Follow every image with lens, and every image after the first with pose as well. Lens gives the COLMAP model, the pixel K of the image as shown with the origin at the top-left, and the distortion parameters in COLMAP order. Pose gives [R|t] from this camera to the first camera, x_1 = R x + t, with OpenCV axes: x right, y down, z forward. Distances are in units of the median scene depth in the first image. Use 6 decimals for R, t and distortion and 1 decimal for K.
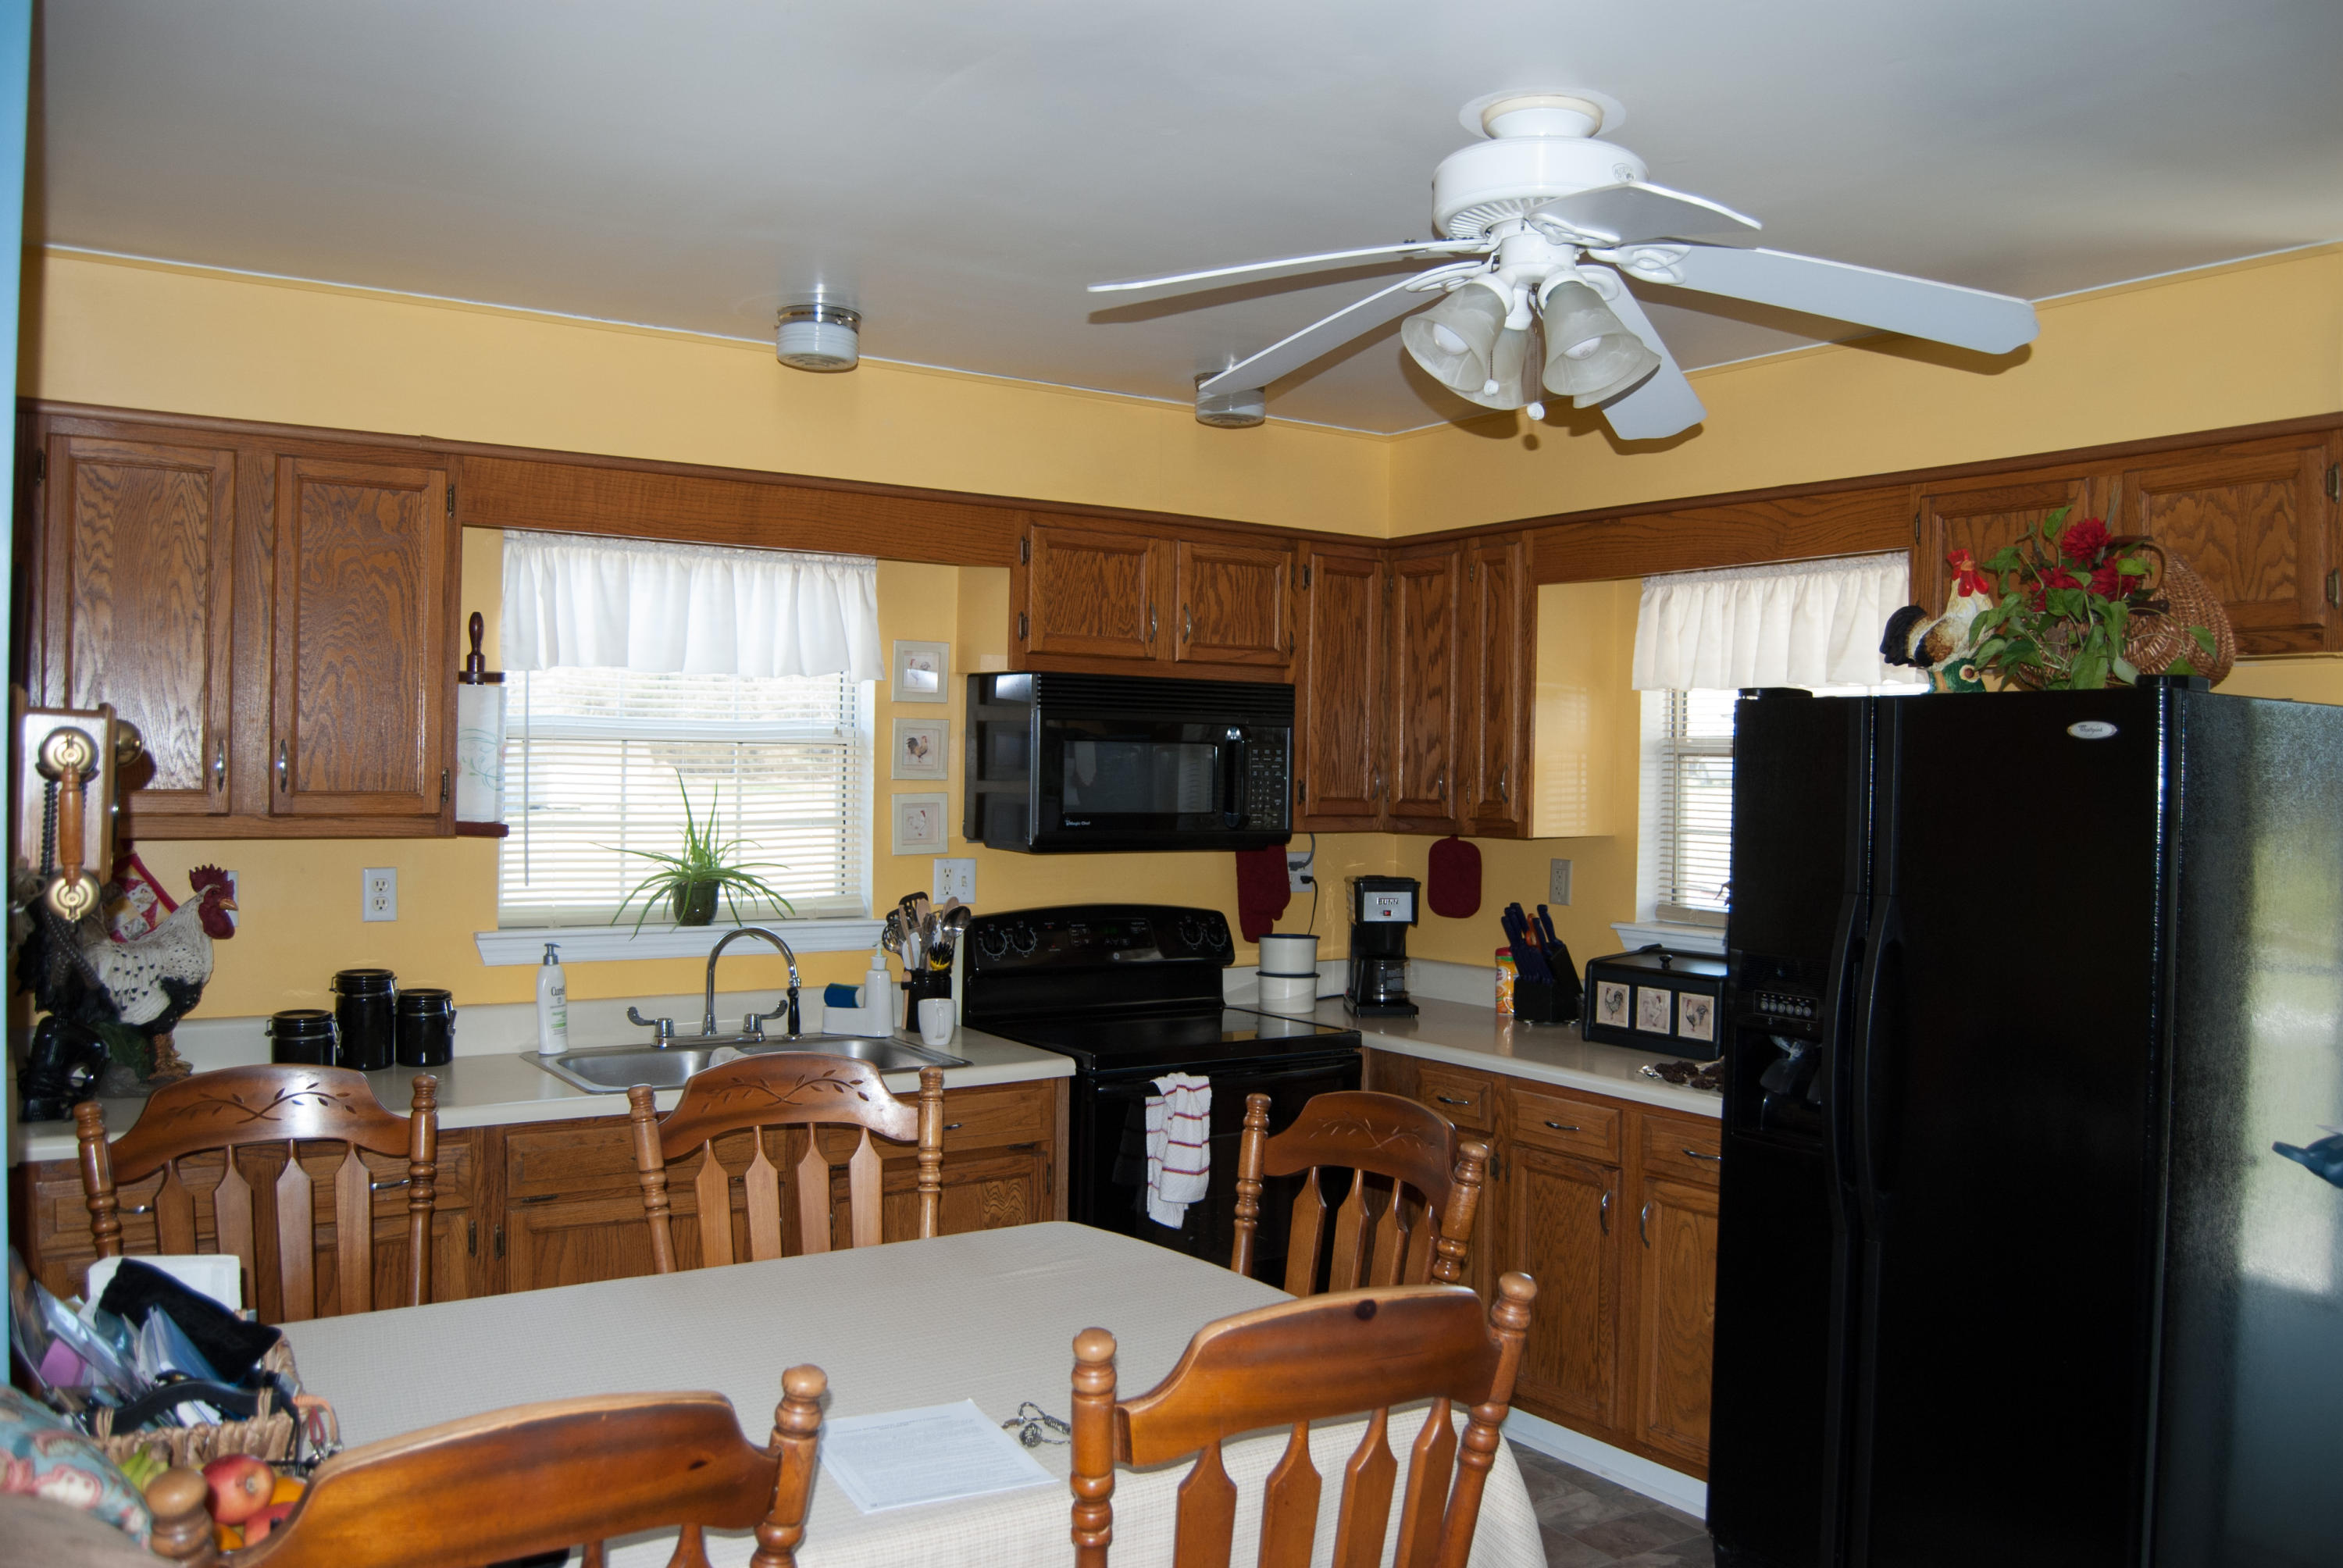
lens RADIAL K [[1869.7, 0, 1171.5], [0, 1869.7, 784.0], [0, 0, 1]] dist [-0.089439, 0.003988]
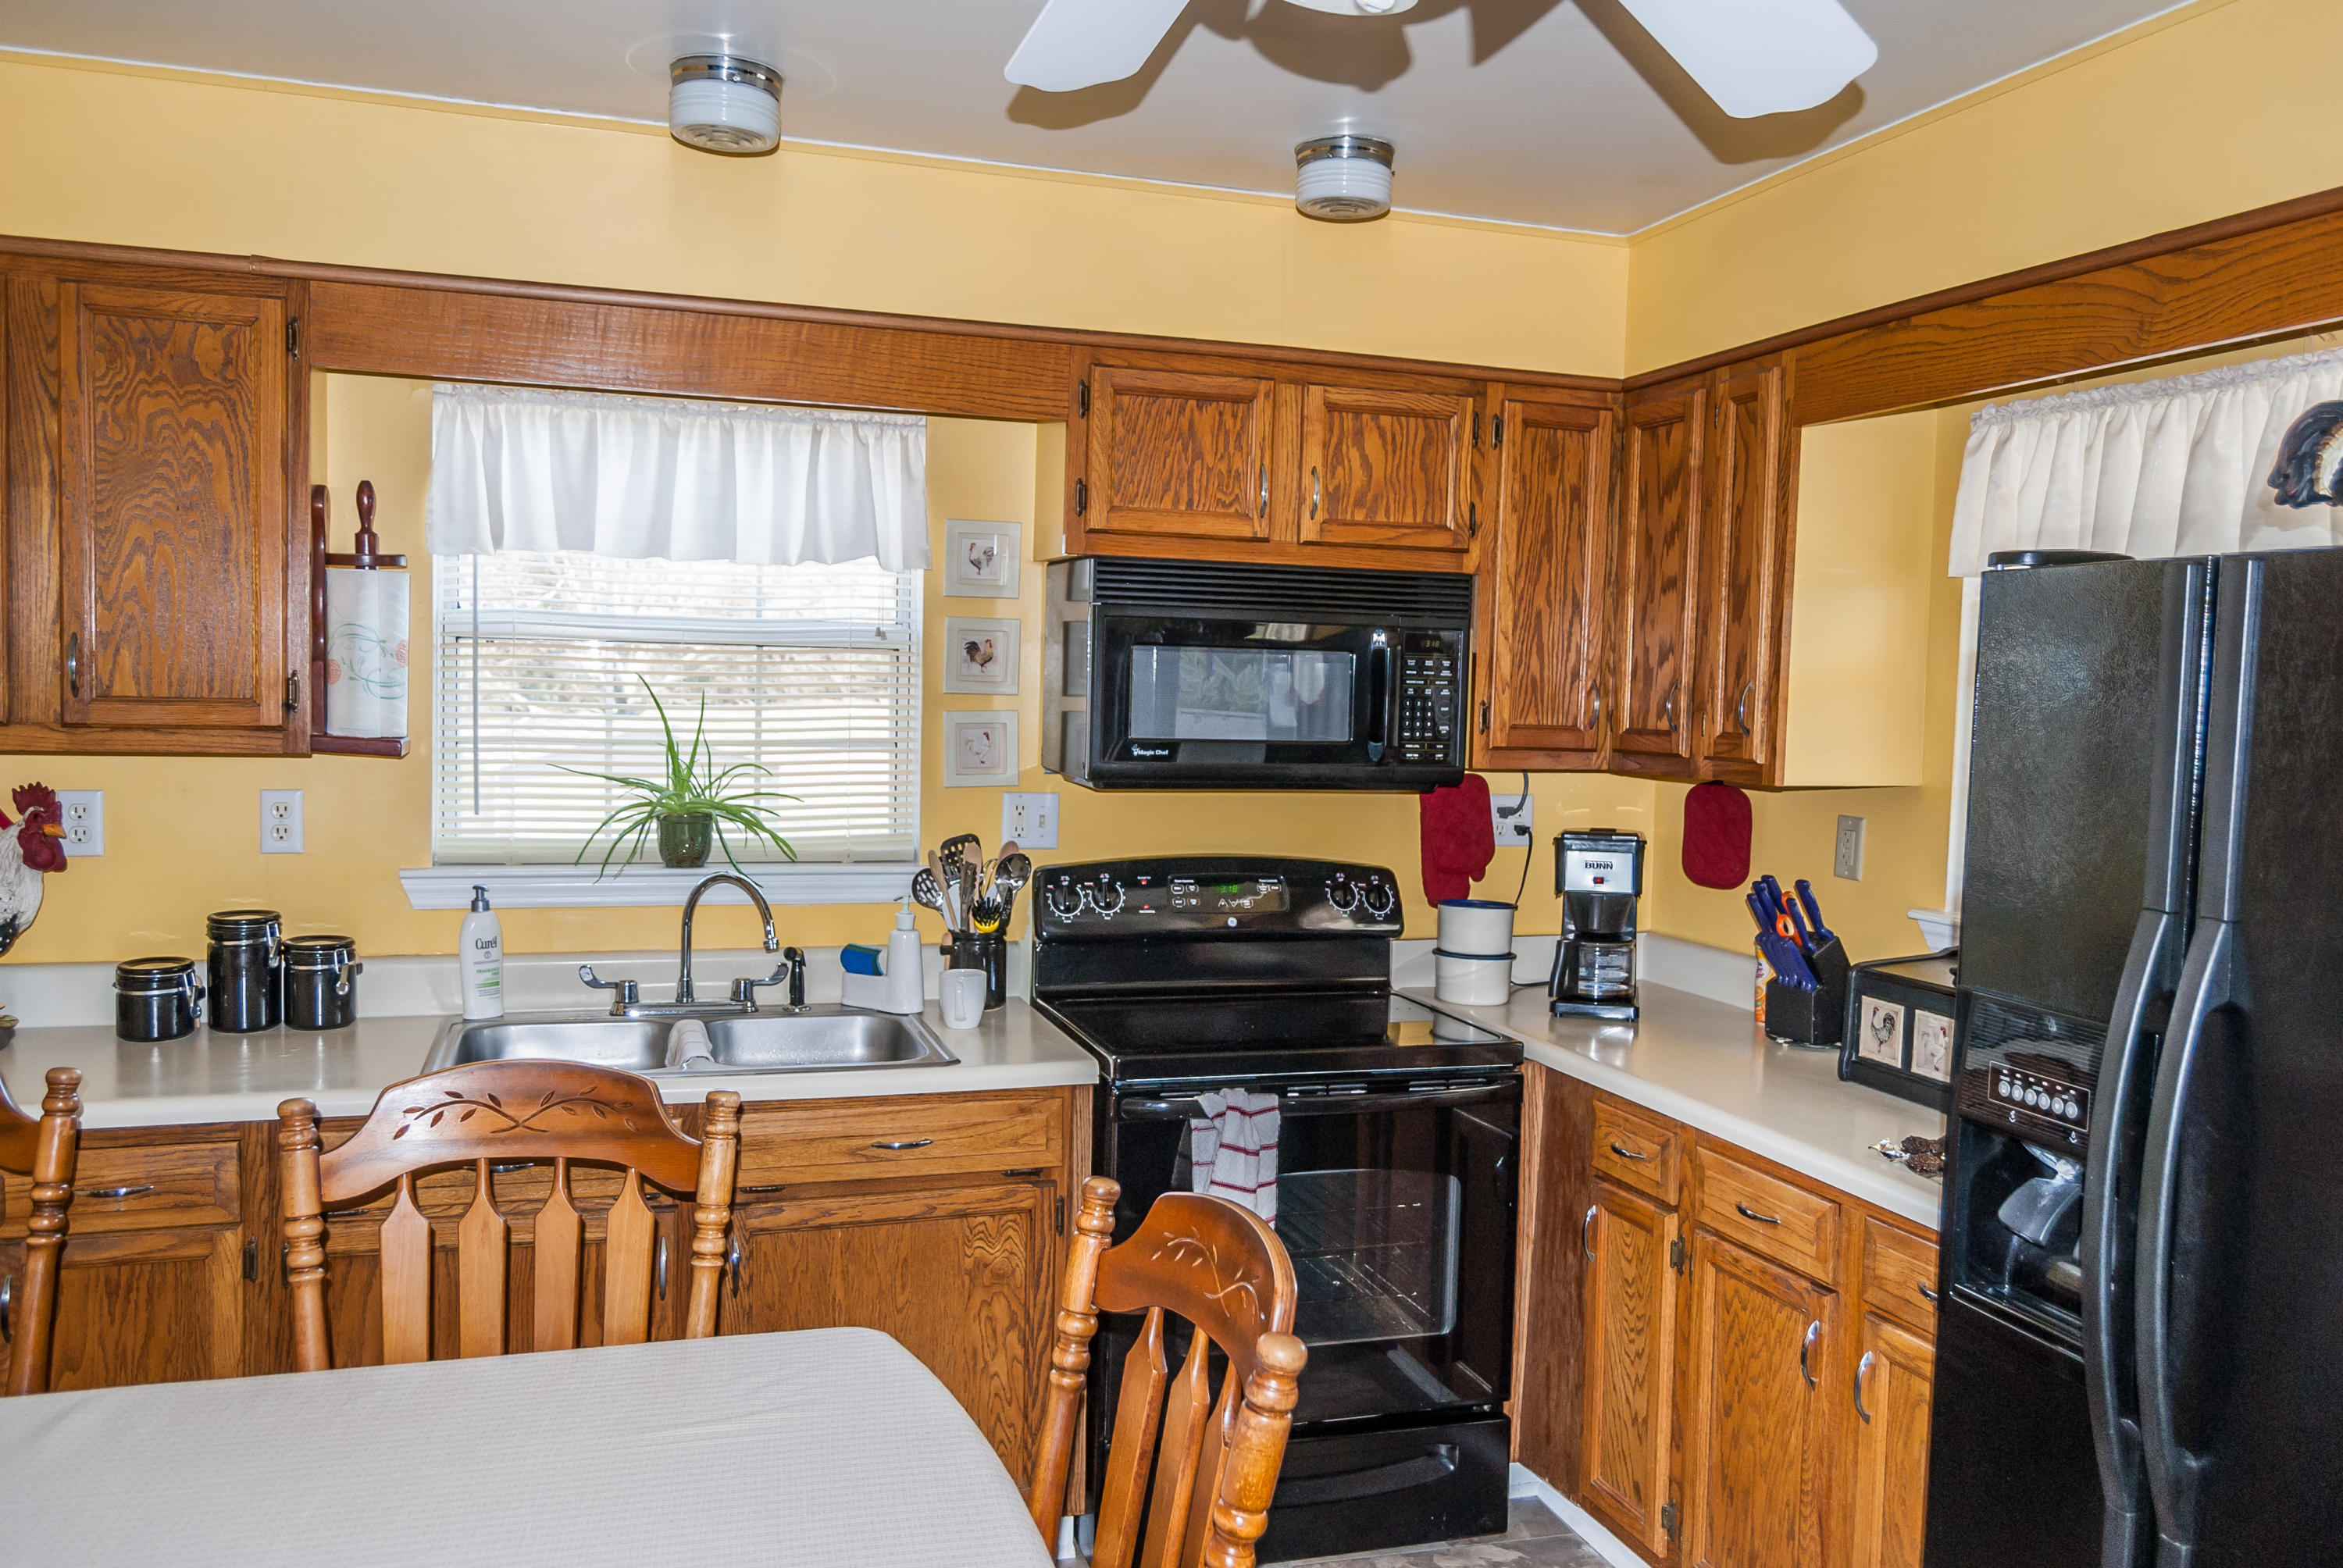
lens RADIAL K [[1806.4, 0, 1178.8], [0, 1806.4, 779.3], [0, 0, 1]] dist [-0.006519, 0.012569]
pose [[0.960079, 0.024953, -0.278613, 0.172299], [-0.013680, 0.999010, 0.042330, 0.000294], [0.279394, -0.036829, 0.959470, 0.288752]]
